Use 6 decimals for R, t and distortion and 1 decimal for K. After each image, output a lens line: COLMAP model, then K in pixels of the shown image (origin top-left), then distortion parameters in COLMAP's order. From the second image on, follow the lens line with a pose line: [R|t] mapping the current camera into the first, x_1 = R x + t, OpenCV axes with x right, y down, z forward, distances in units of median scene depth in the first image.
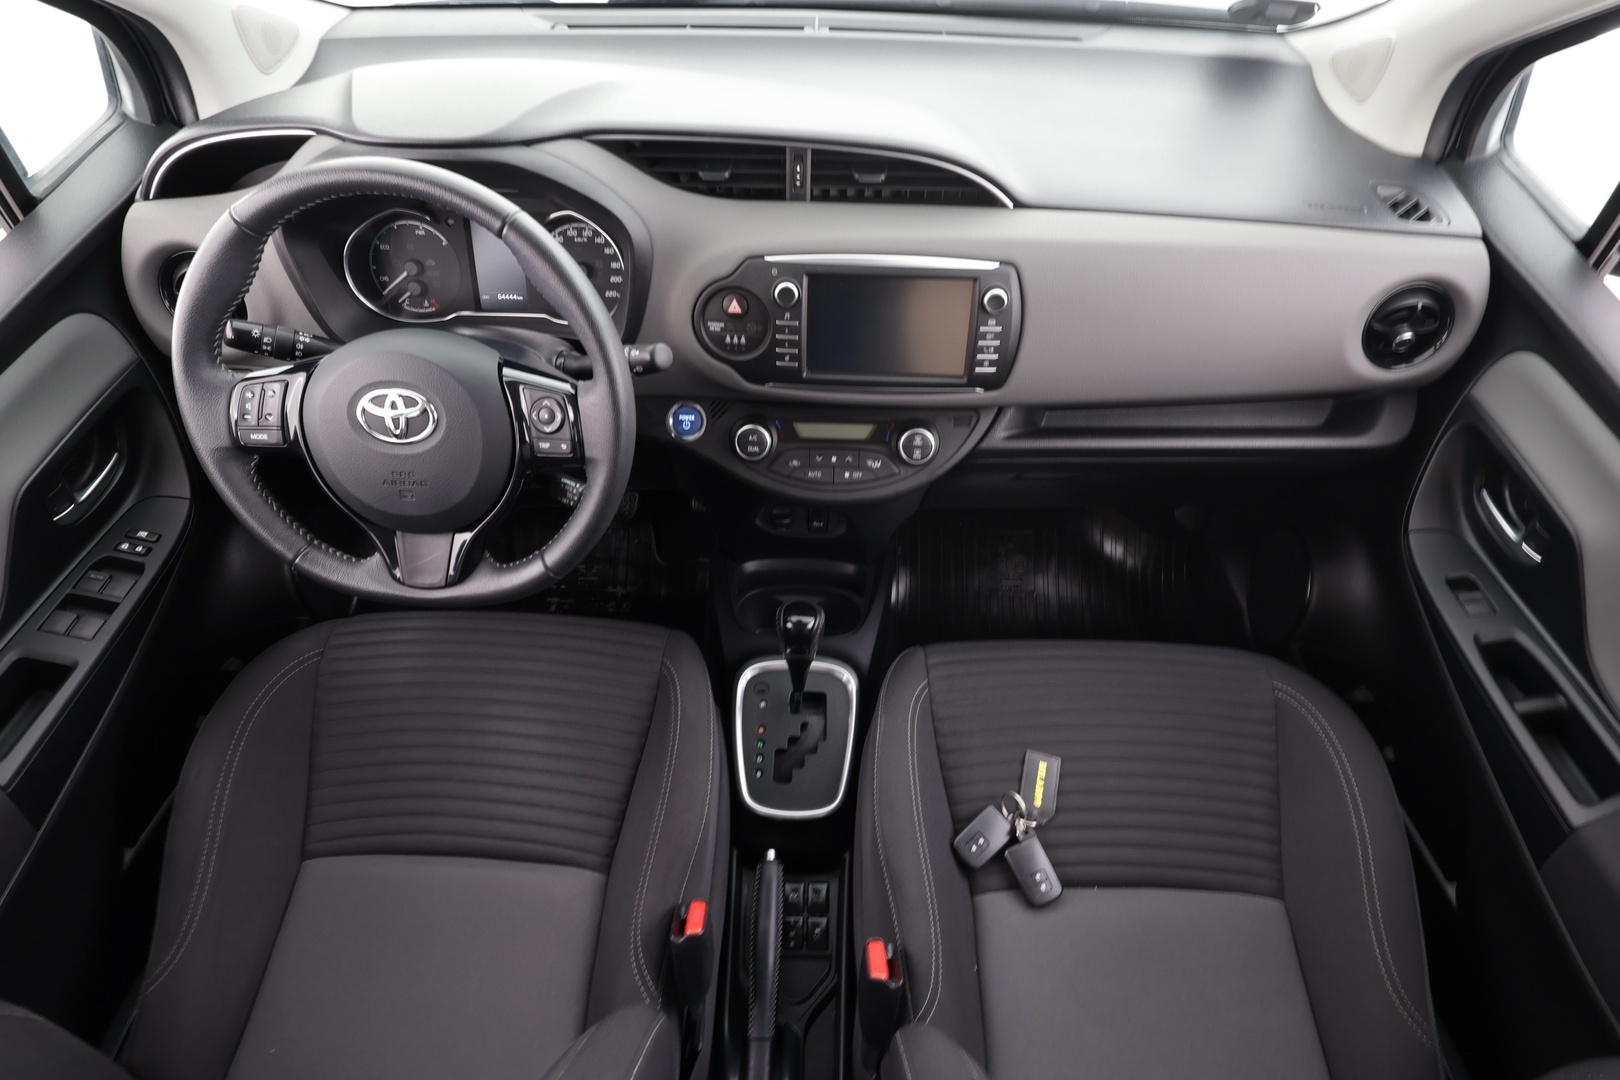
lens RADIAL K [[883.6, 0, 818.8], [0, 883.6, 545.1], [0, 0, 1]] dist [-0.008131, -0.000130]
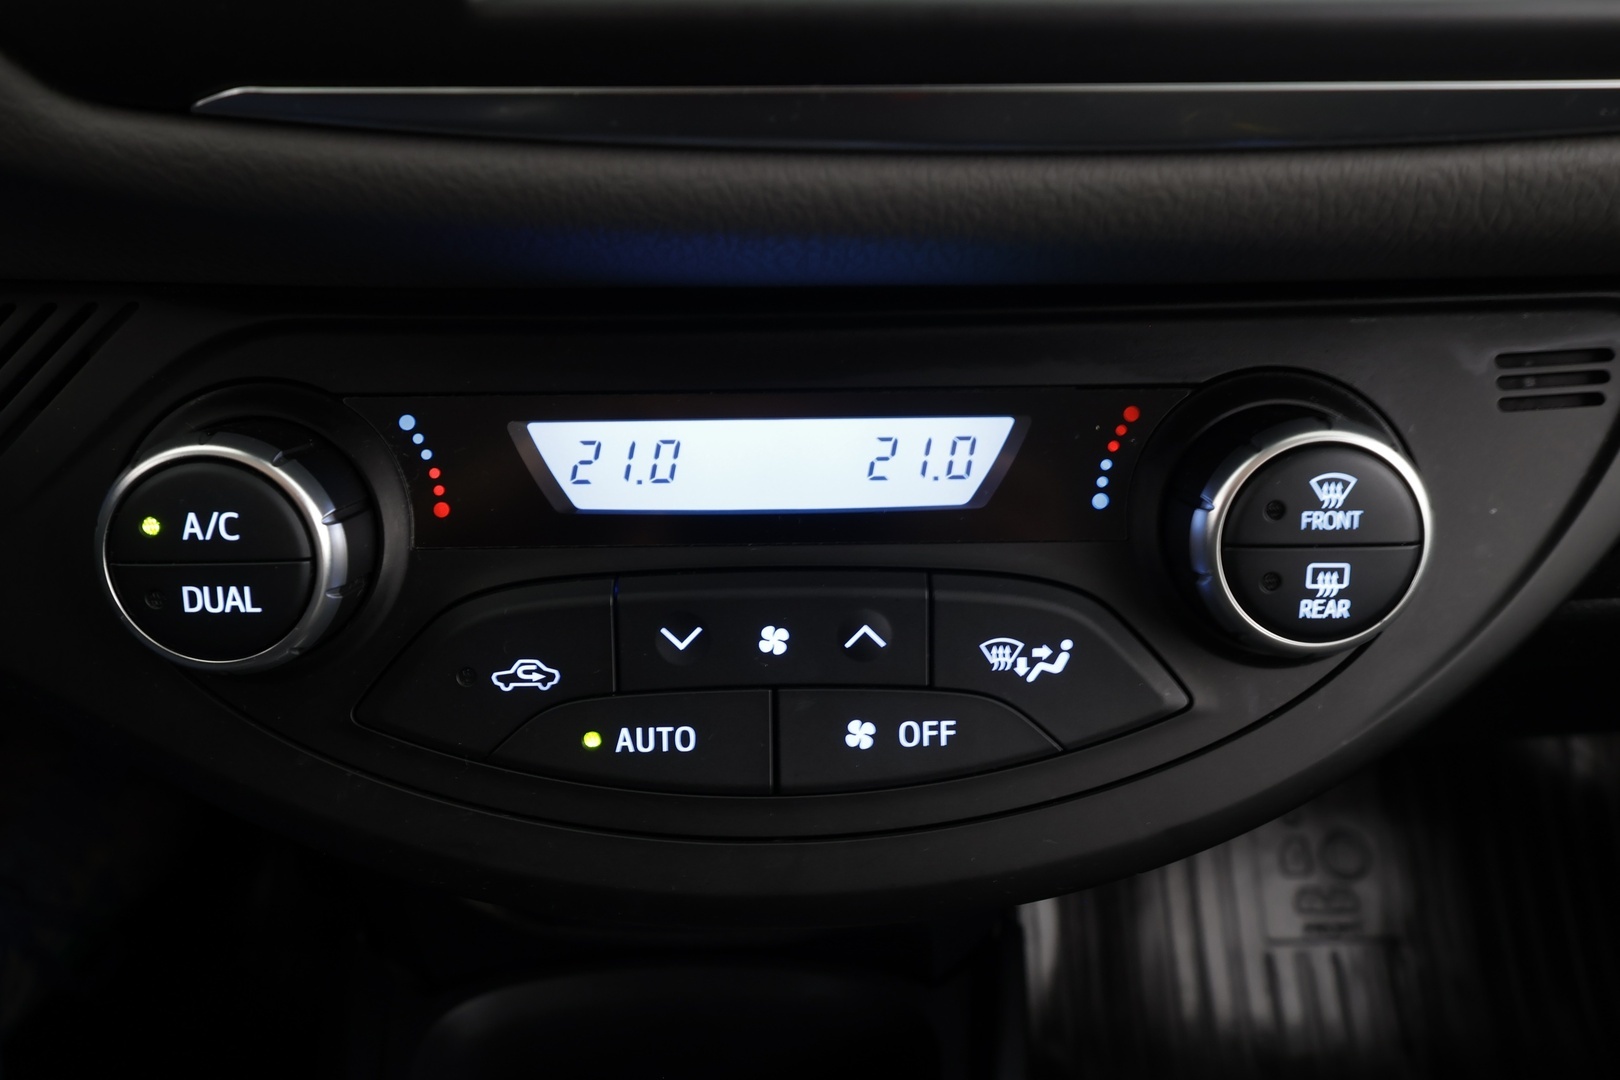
lens RADIAL K [[1343.7, 0, 808.7], [0, 1343.7, 540.1], [0, 0, 1]] dist [-0.002935, -0.002364]
pose [[0.998816, -0.038179, 0.030143, 0.017406], [0.040914, 0.994536, -0.096042, -0.094231], [-0.026312, 0.097162, 0.994921, 0.781570]]
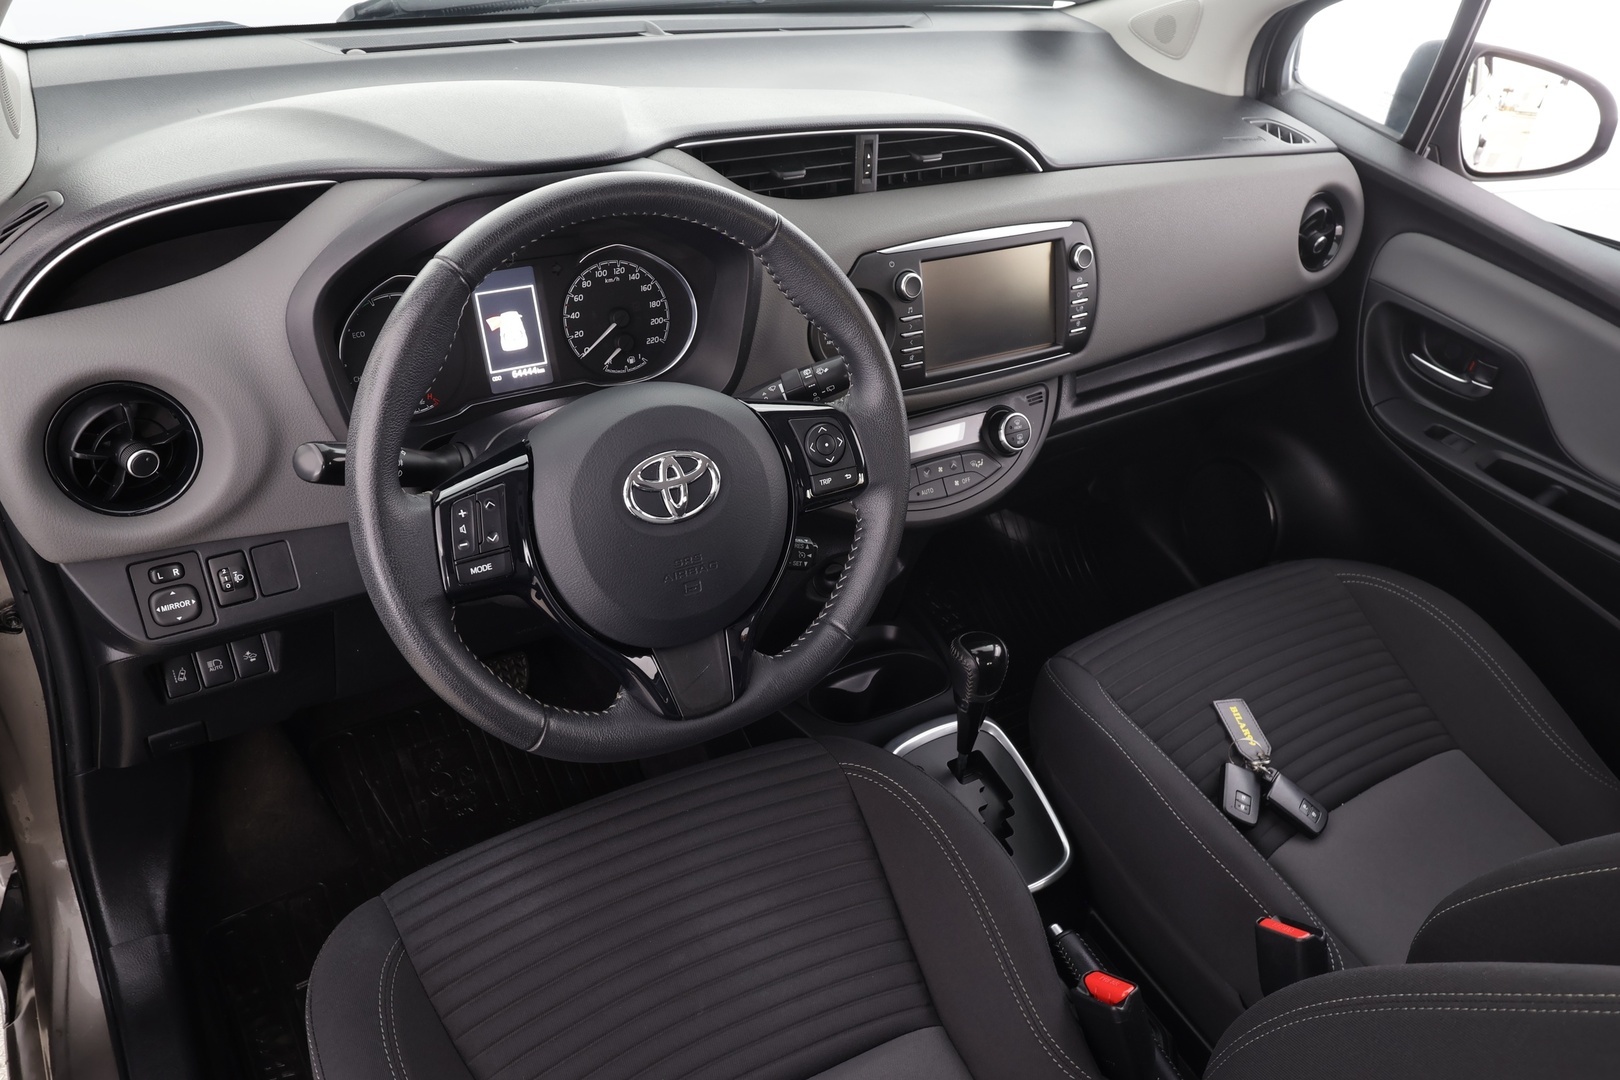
lens RADIAL K [[1256.2, 0, 811.8], [0, 1256.2, 541.1], [0, 0, 1]] dist [-0.014141, -0.006315]
pose [[0.824174, -0.262204, 0.501982, -0.749631], [0.343231, 0.936294, -0.074469, 0.018181], [-0.450476, 0.233671, 0.861666, 0.004638]]
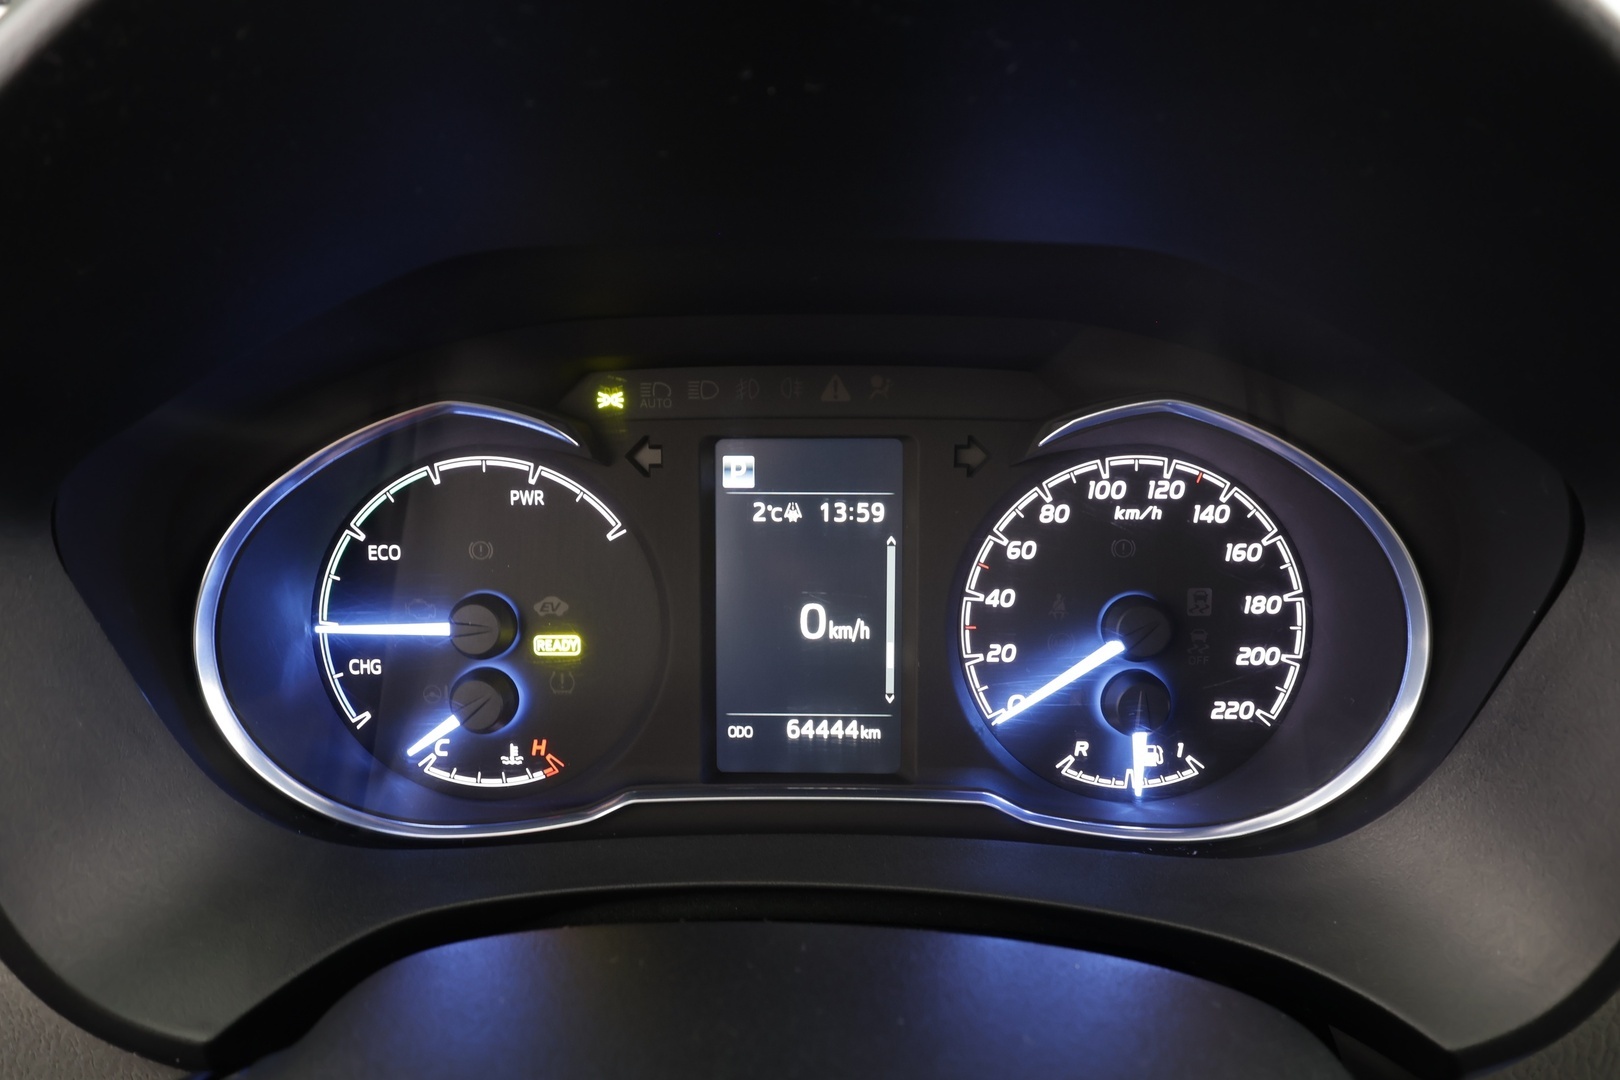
lens RADIAL K [[883.6, 0, 812.7], [0, 883.6, 539.5], [0, 0, 1]] dist [-0.008131, -0.000130]
pose [[0.999794, -0.018026, 0.009343, -0.369583], [0.020090, 0.944886, -0.326782, -0.255603], [-0.002938, 0.326902, 0.945054, 0.756119]]
